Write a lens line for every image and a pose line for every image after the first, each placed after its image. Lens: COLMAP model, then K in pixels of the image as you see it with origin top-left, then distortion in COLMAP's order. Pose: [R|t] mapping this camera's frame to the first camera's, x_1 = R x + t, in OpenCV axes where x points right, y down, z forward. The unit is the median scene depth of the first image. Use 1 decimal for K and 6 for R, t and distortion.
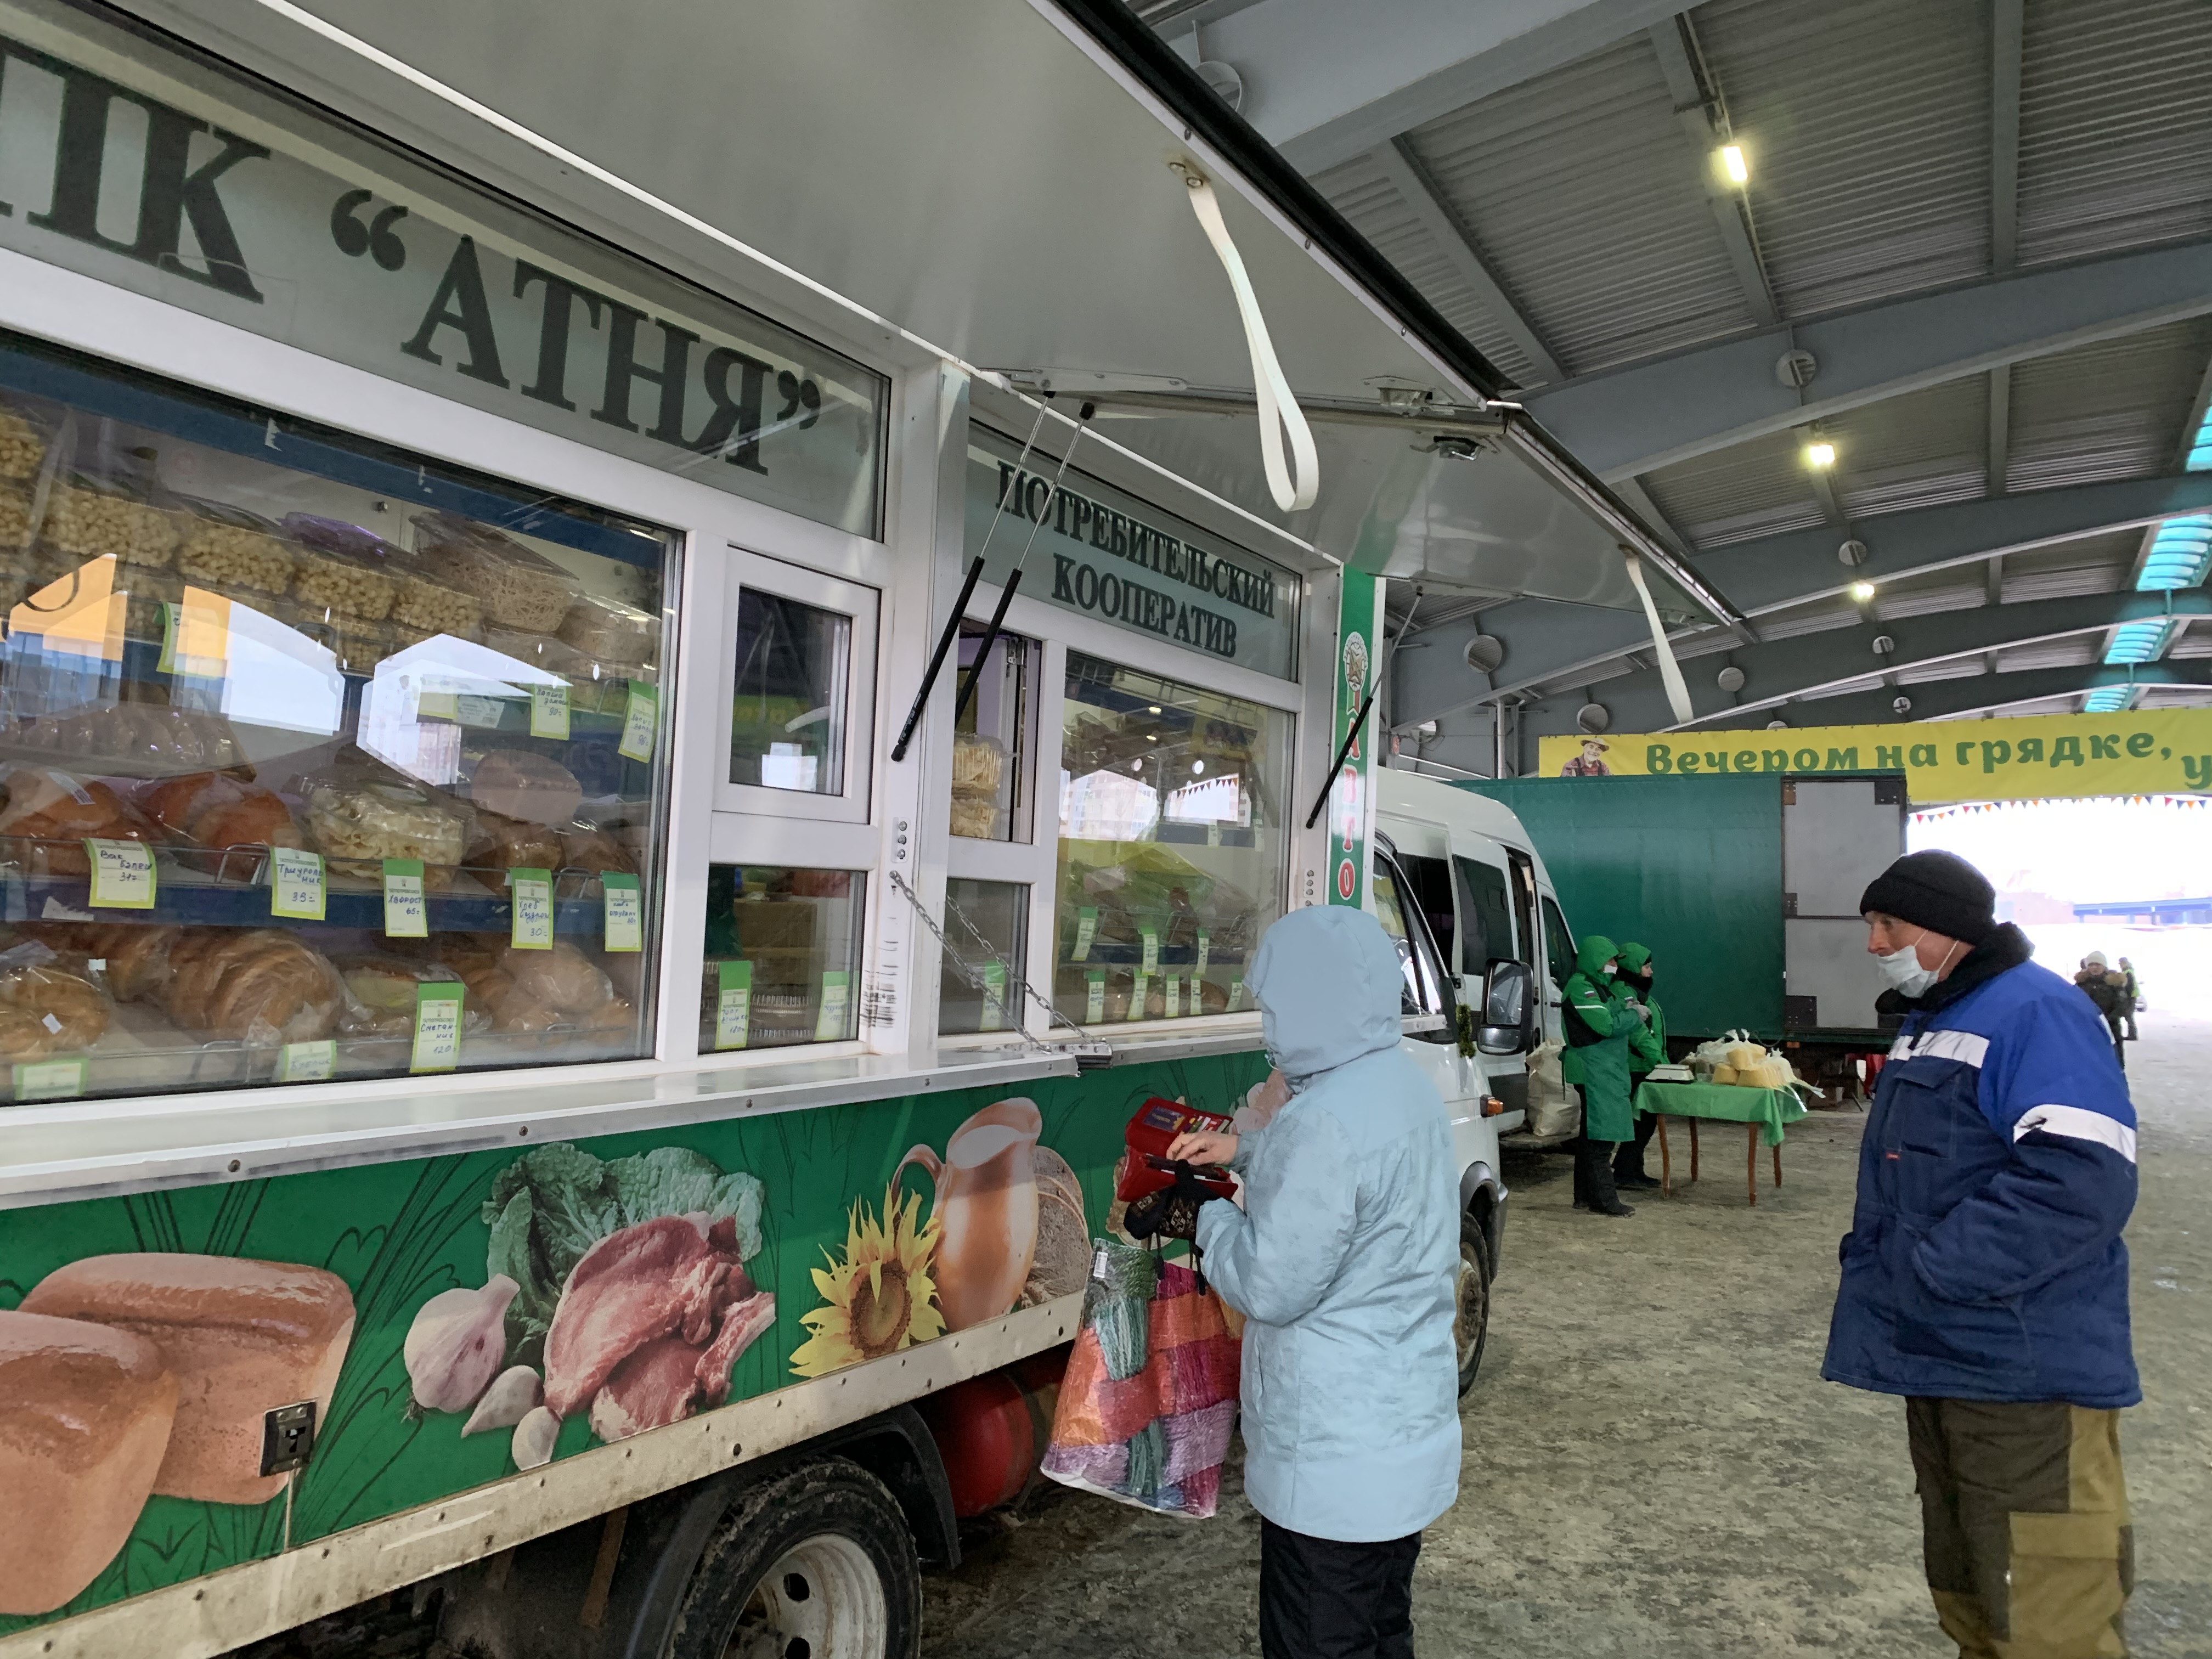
lens RADIAL K [[1678.8, 0, 1106.0], [0, 1678.8, 829.5], [0, 0, 1]] dist [-0.074132, 0.004721]
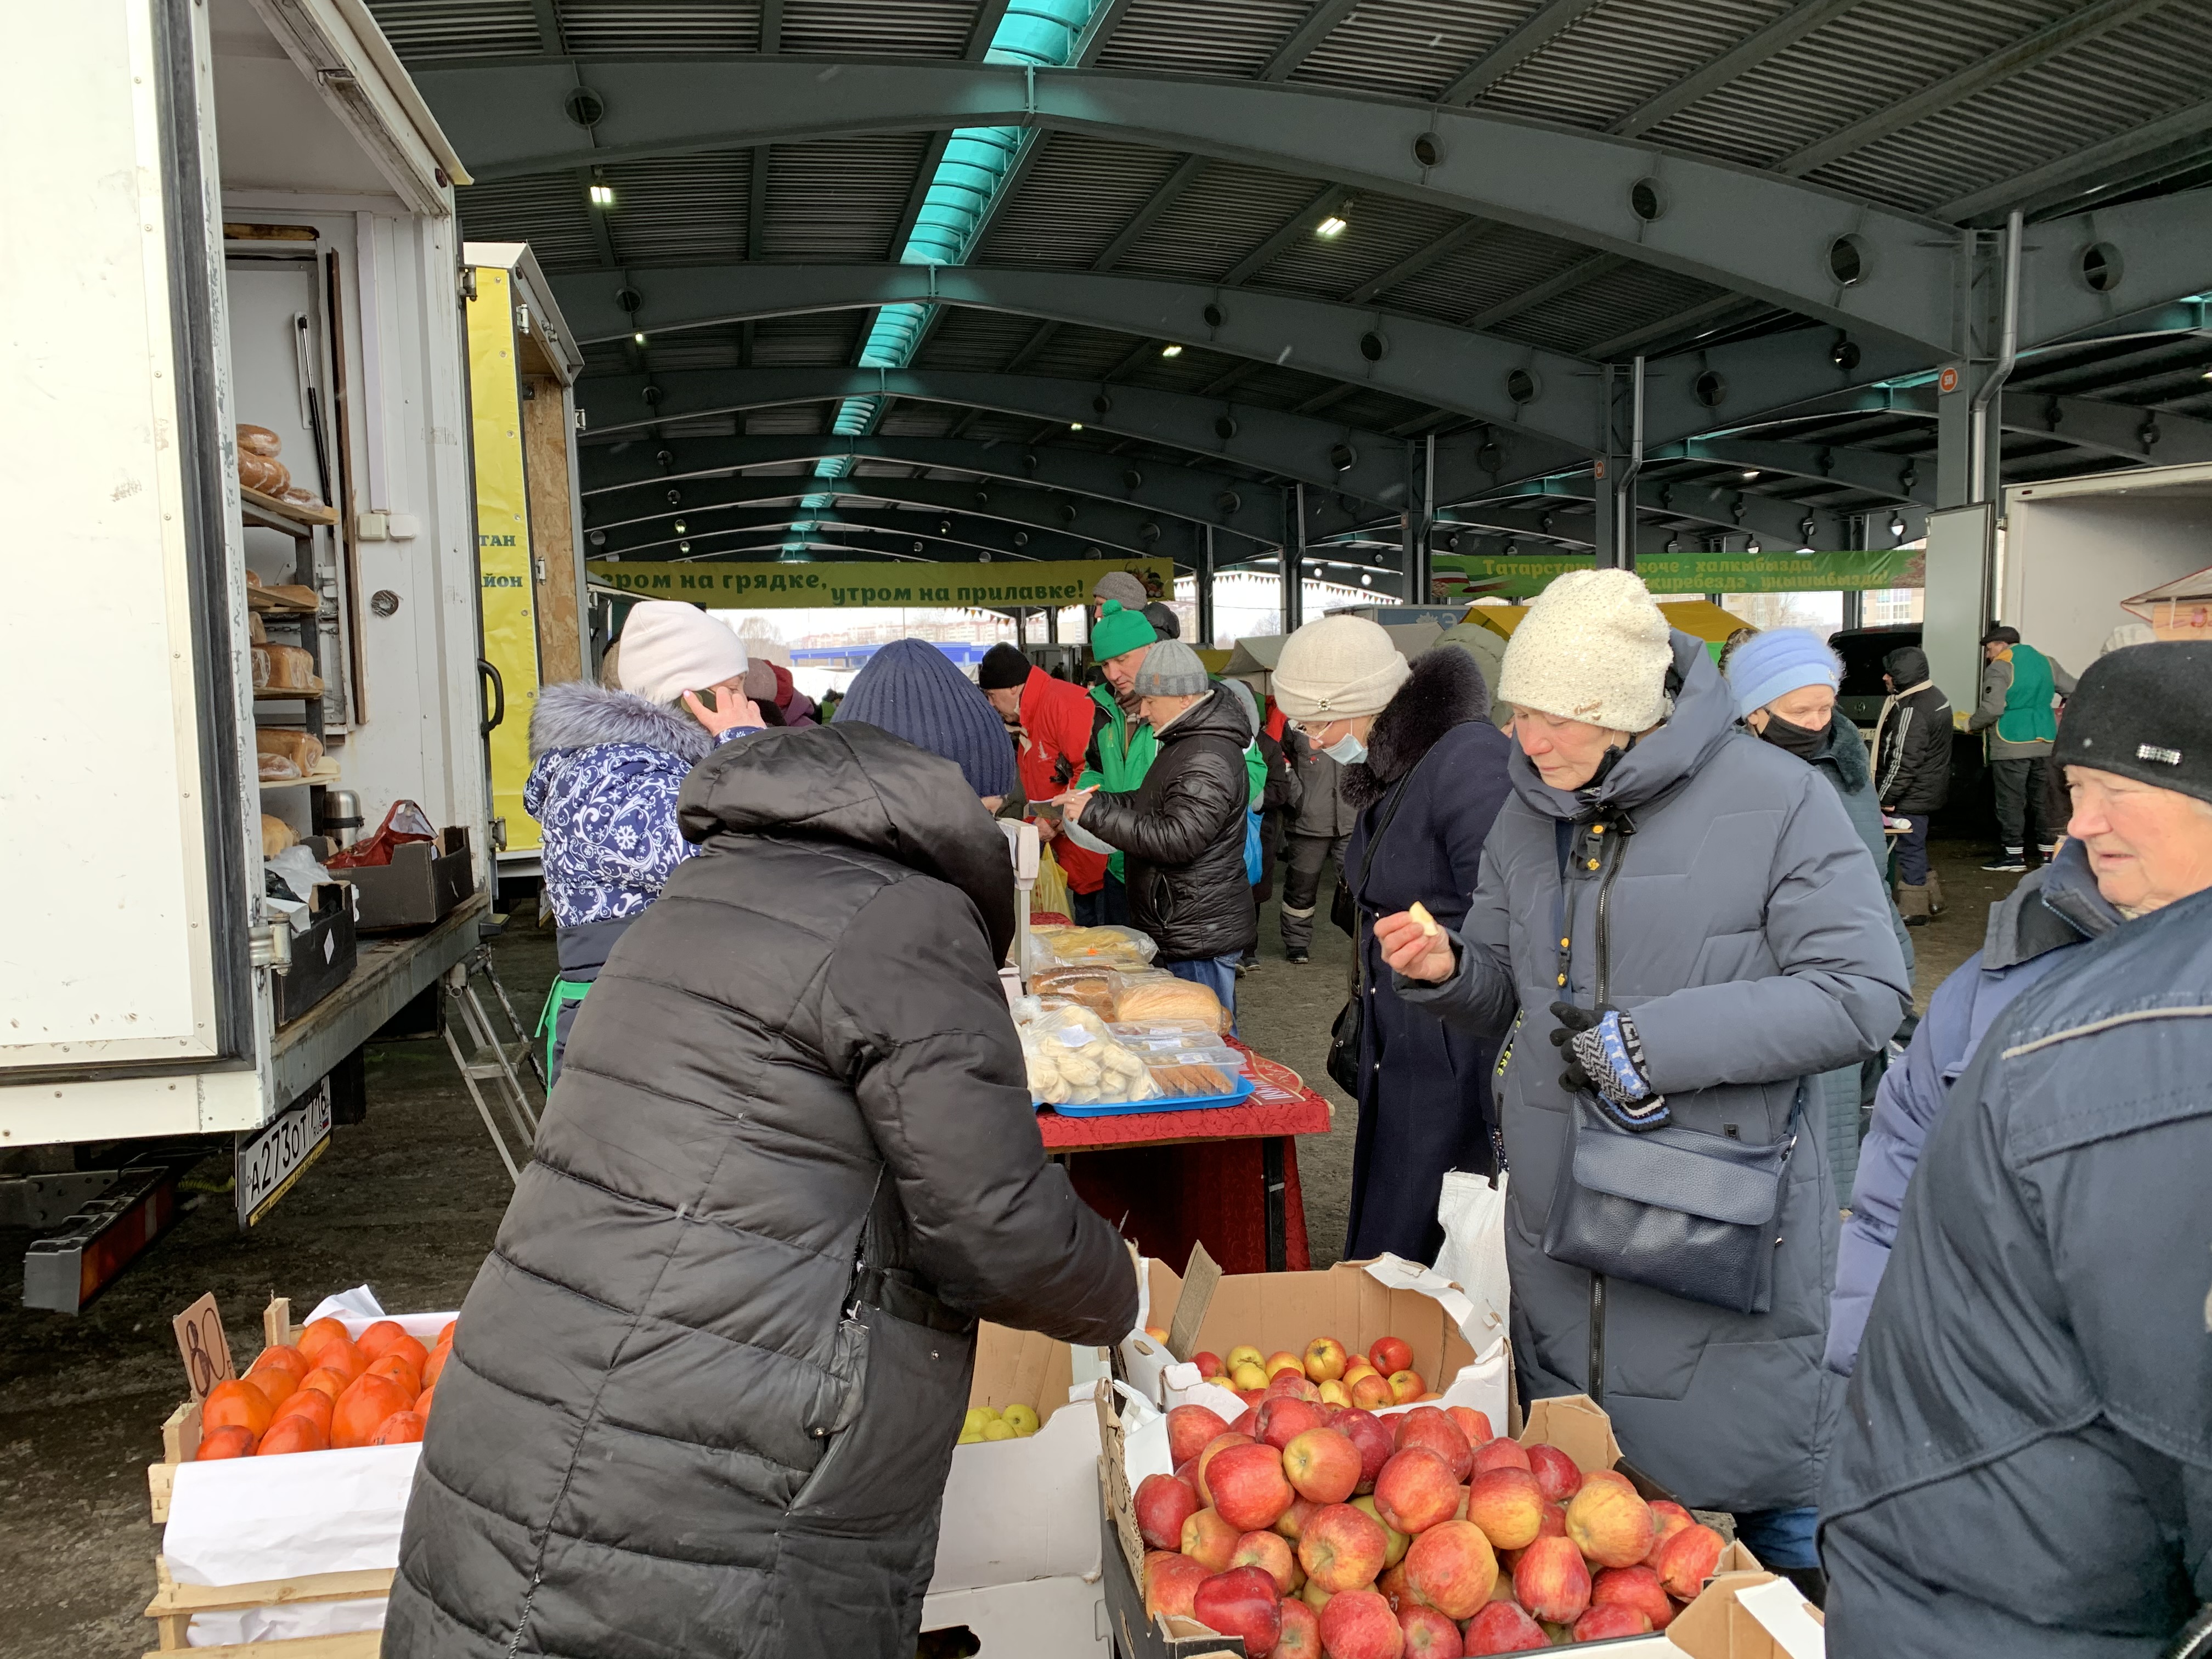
lens RADIAL K [[1678.8, 0, 1106.0], [0, 1678.8, 829.5], [0, 0, 1]] dist [-0.074132, 0.004721]
pose [[0.759727, -0.077983, 0.645550, -0.385858], [-0.026622, 0.988220, 0.150709, -0.064802], [-0.649698, -0.131684, 0.748701, -0.714050]]
